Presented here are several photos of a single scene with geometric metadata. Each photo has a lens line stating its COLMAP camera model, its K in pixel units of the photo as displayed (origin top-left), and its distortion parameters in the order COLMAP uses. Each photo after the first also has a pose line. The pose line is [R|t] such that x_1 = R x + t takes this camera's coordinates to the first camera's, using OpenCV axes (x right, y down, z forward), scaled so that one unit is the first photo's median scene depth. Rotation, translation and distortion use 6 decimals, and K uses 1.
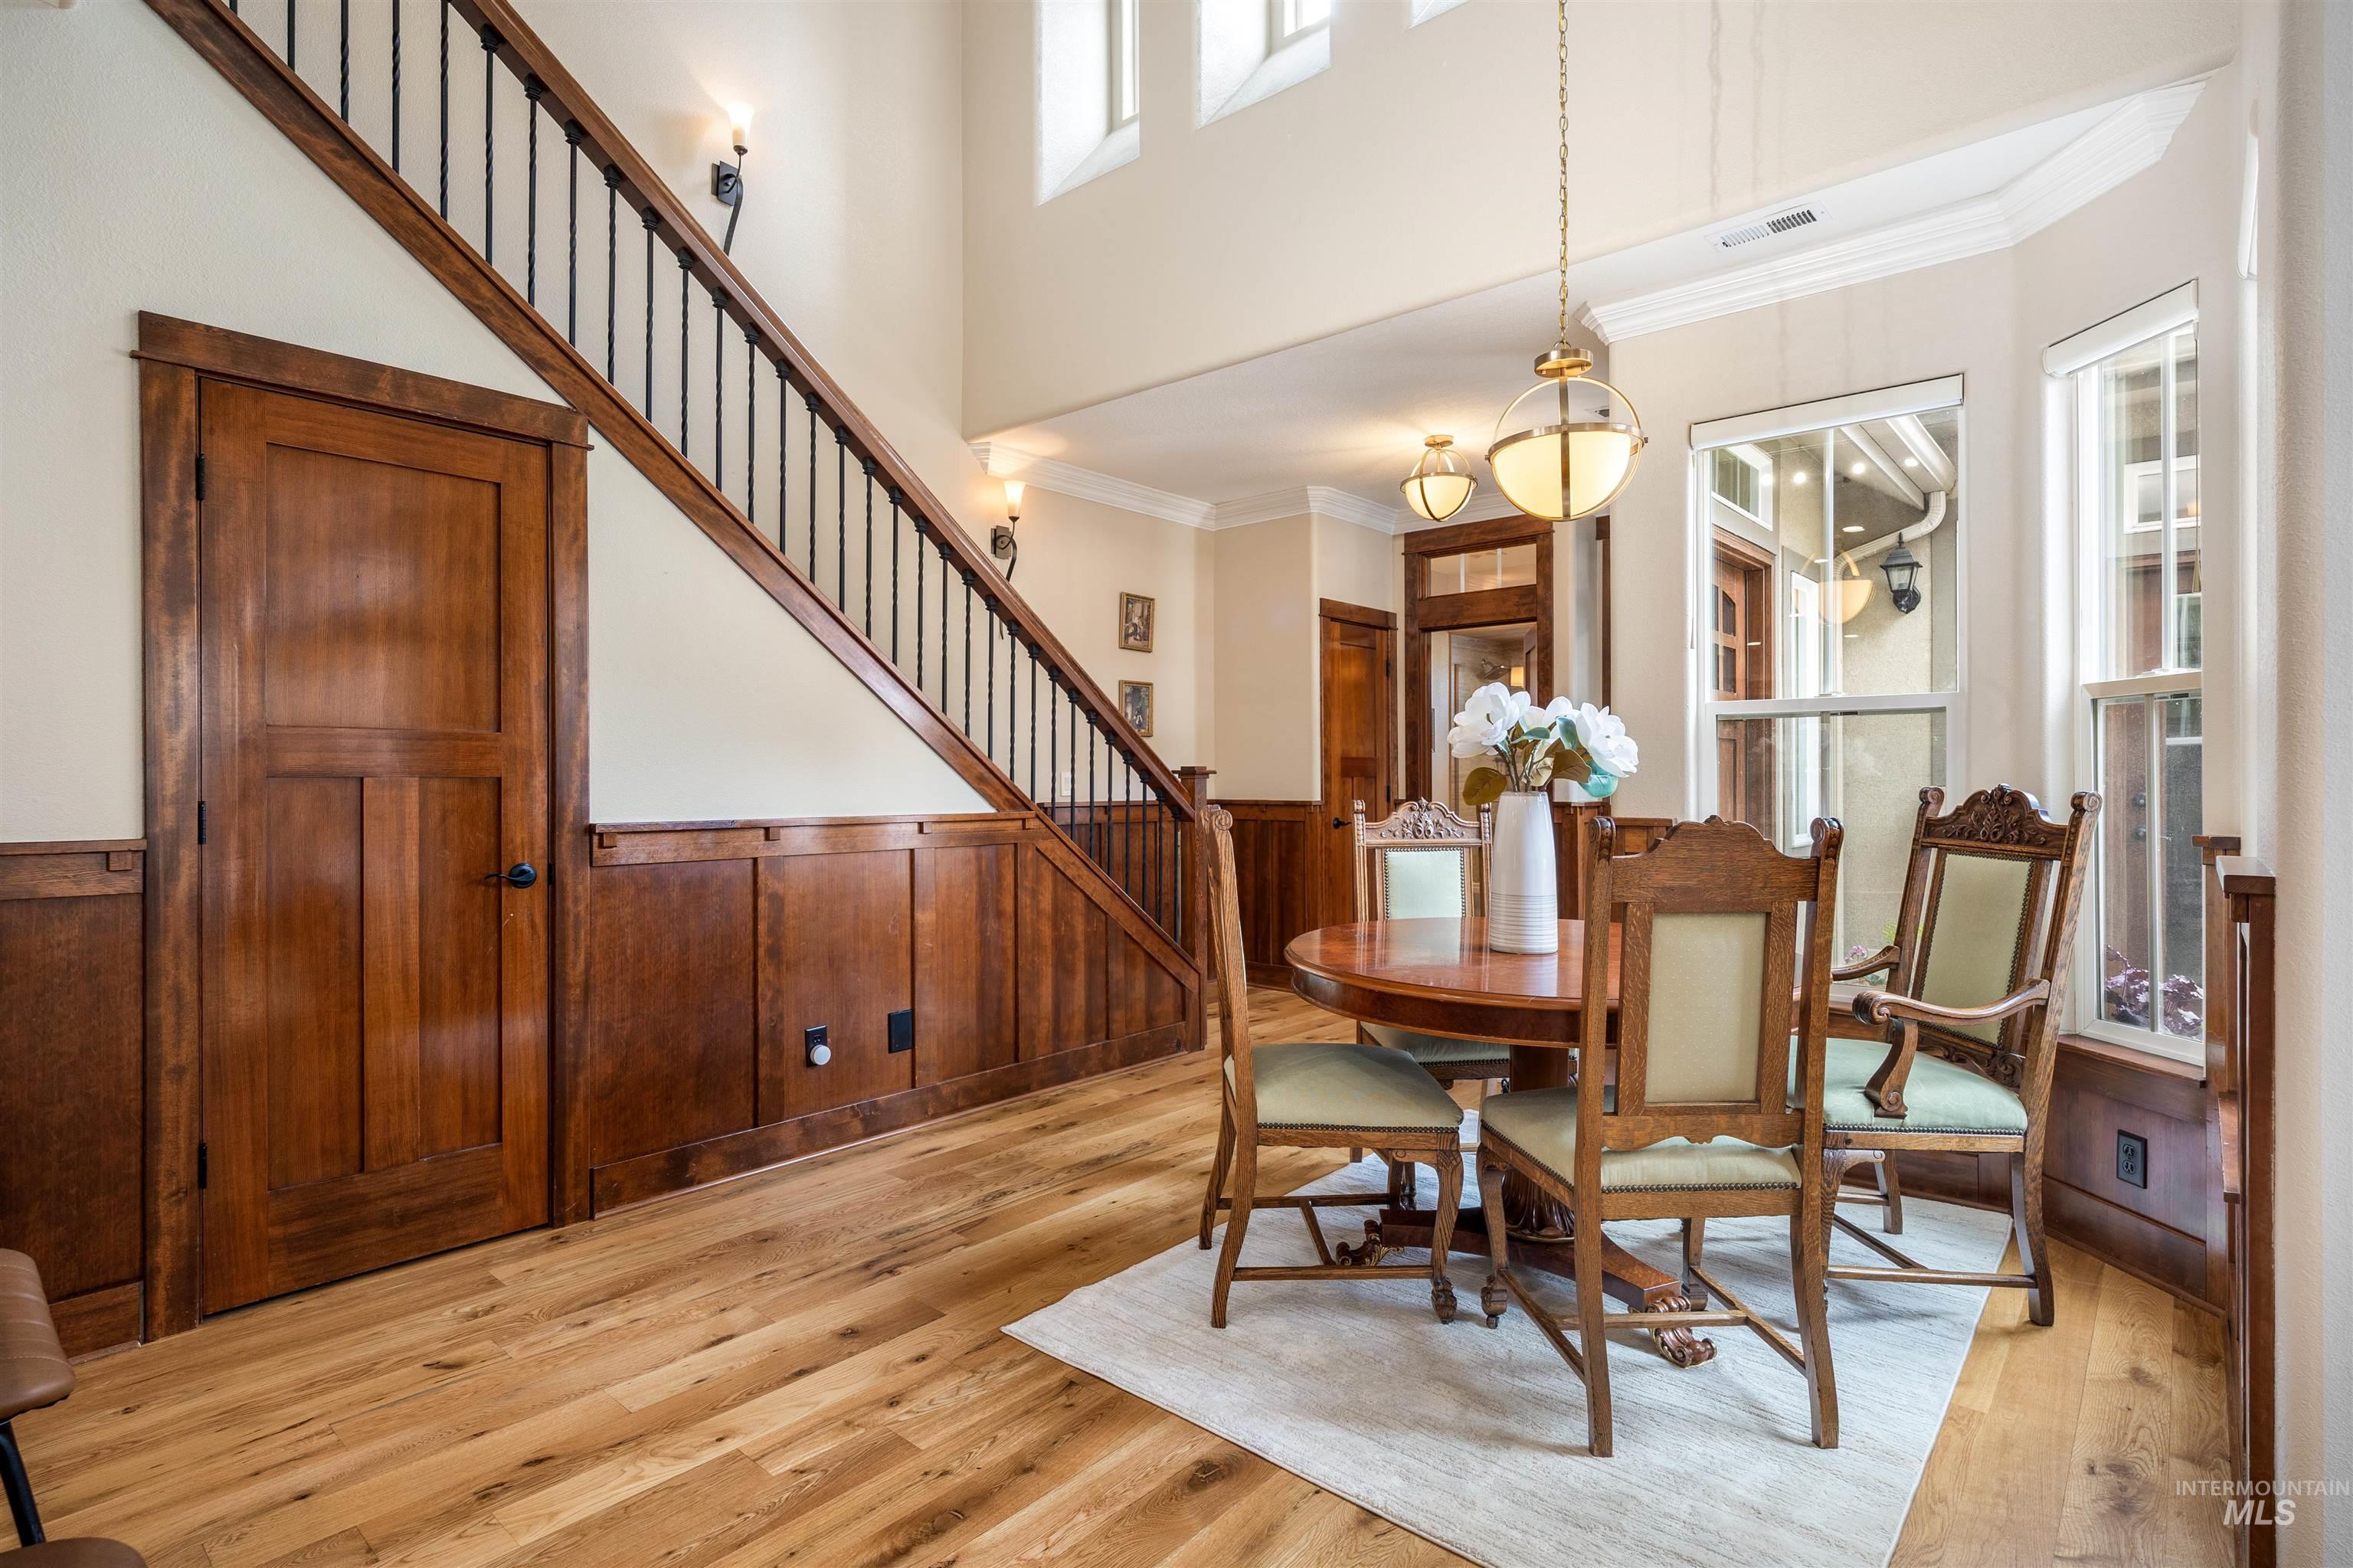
lens RADIAL K [[1159.0, 0, 1176.5], [0, 1159.0, 784.0], [0, 0, 1]] dist [-0.000748, -0.000280]
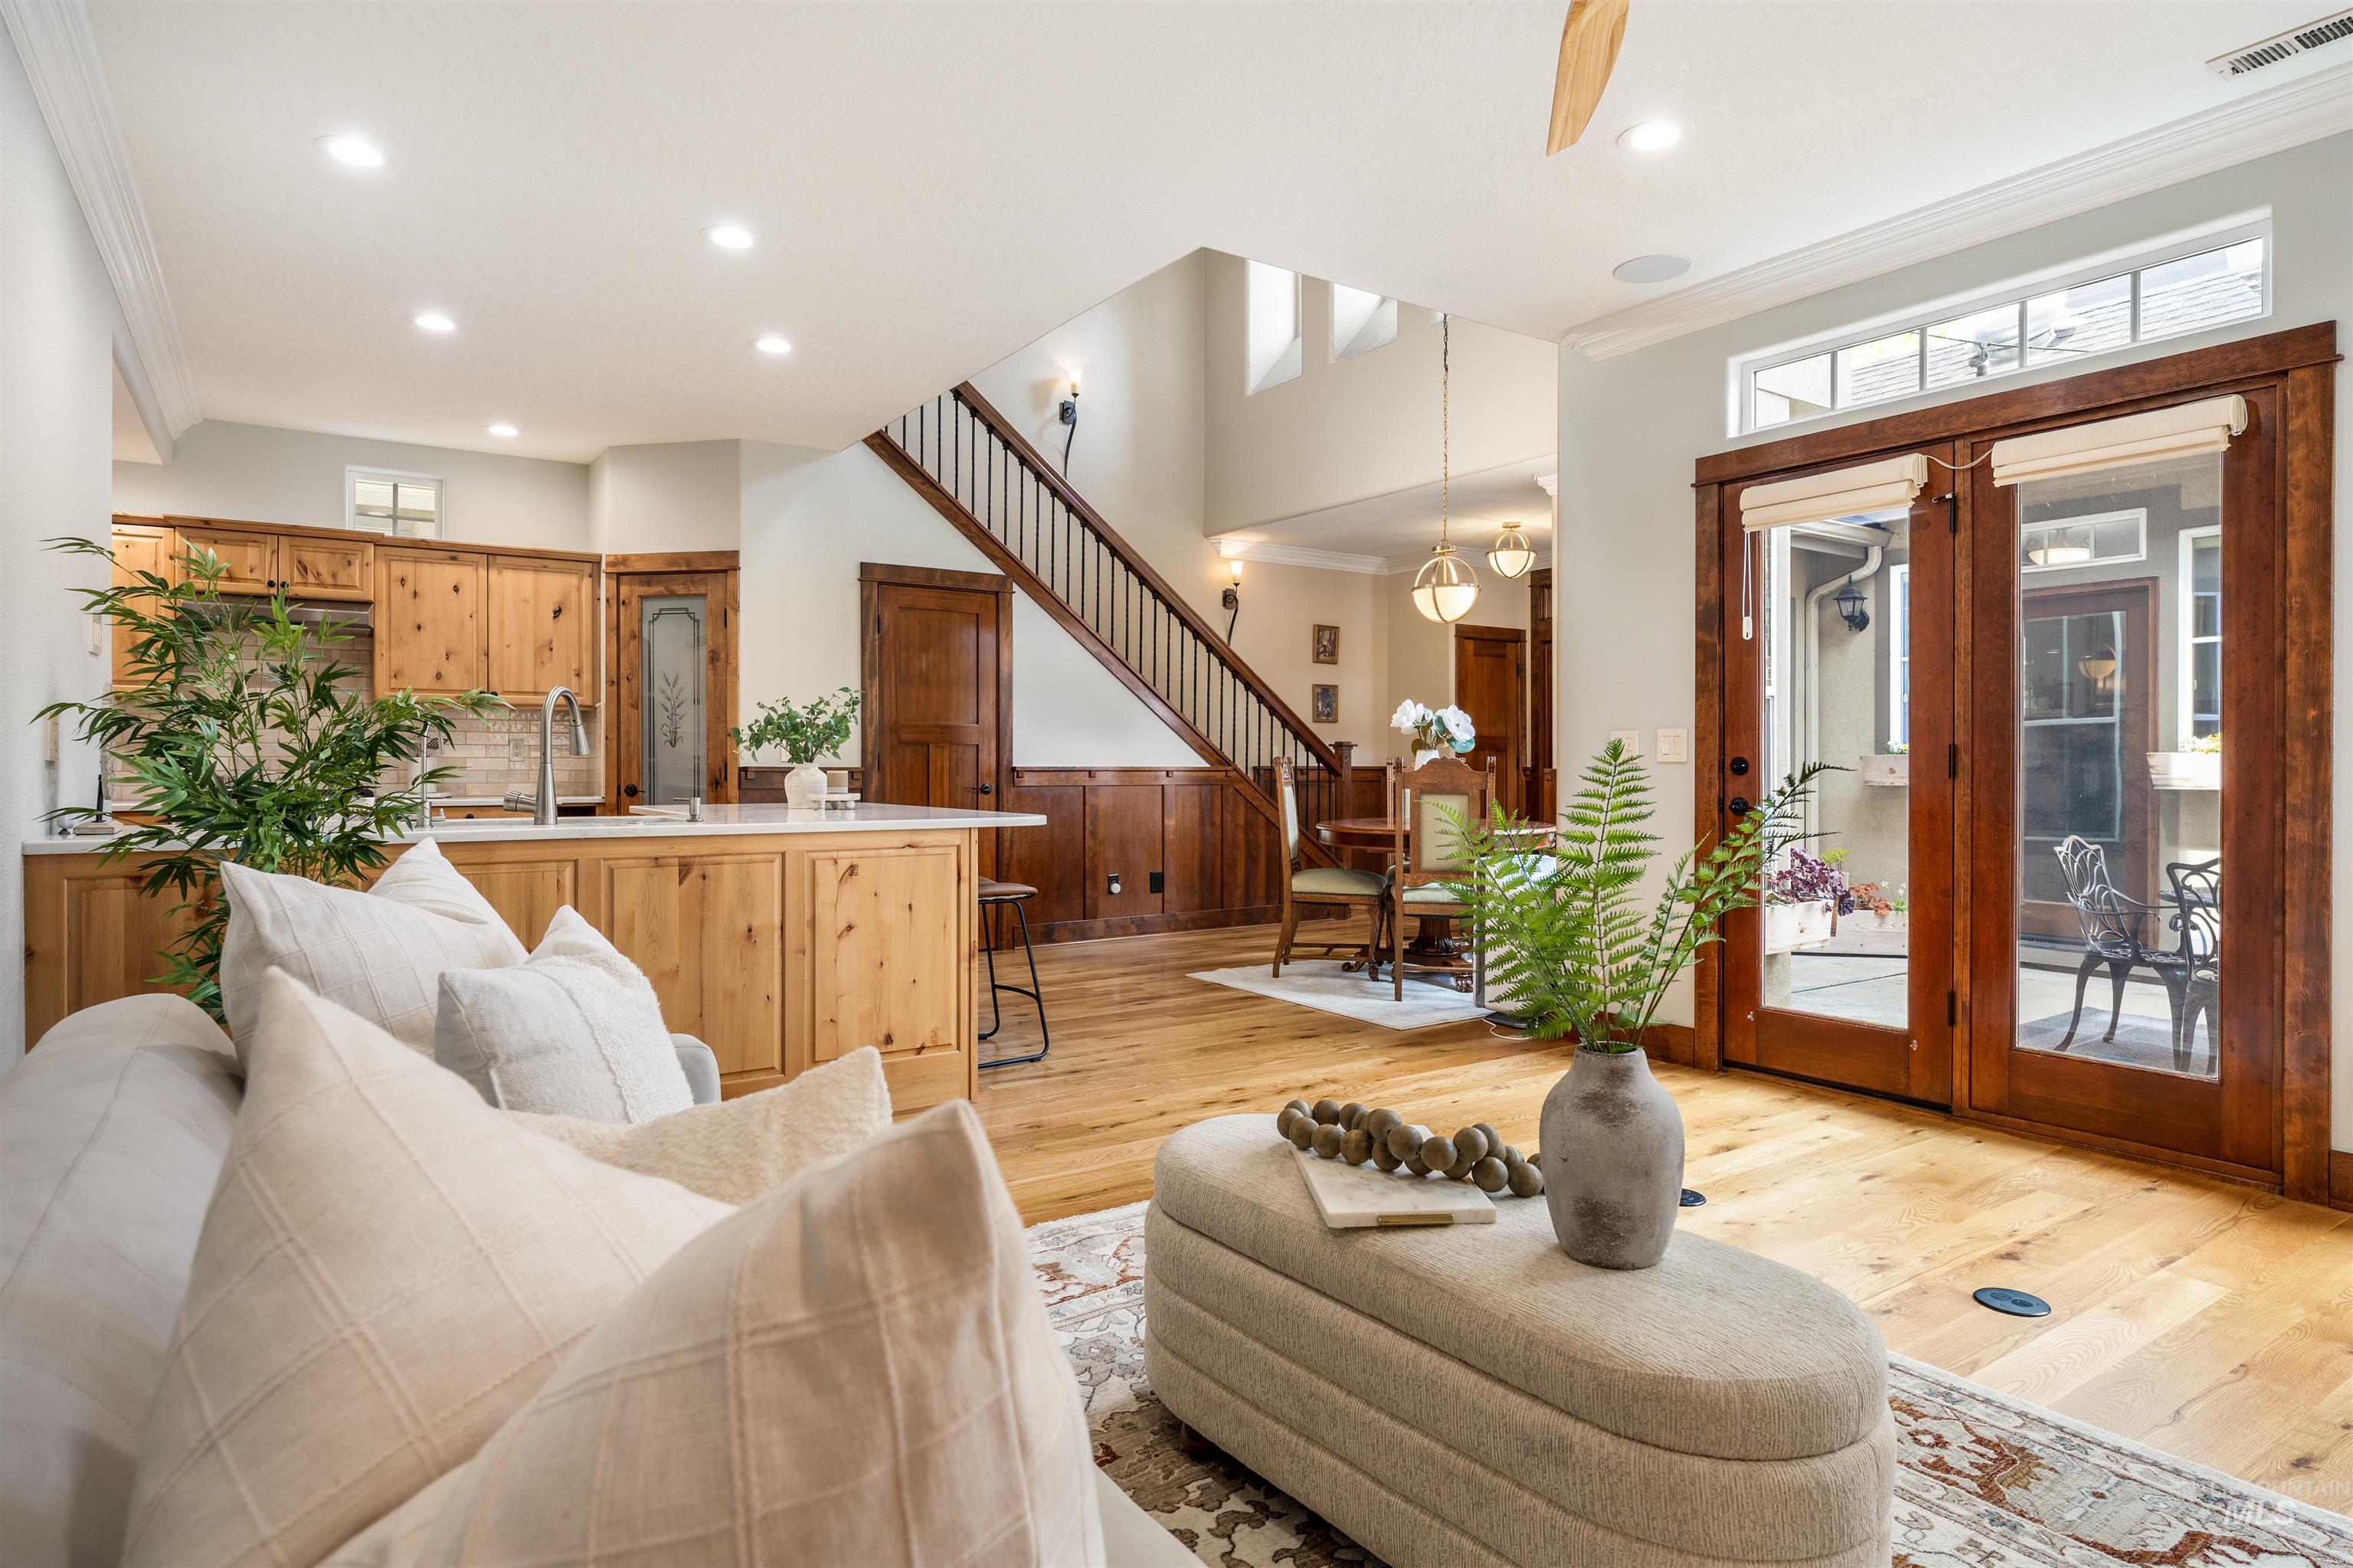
lens RADIAL K [[1278.2, 0, 1176.5], [0, 1278.2, 784.0], [0, 0, 1]] dist [0.001533, 0.000040]
pose [[0.966241, 0.006655, -0.257555, 0.319187], [-0.003796, 0.999926, 0.011596, 0.030102], [0.257613, -0.010227, 0.966194, -0.971051]]
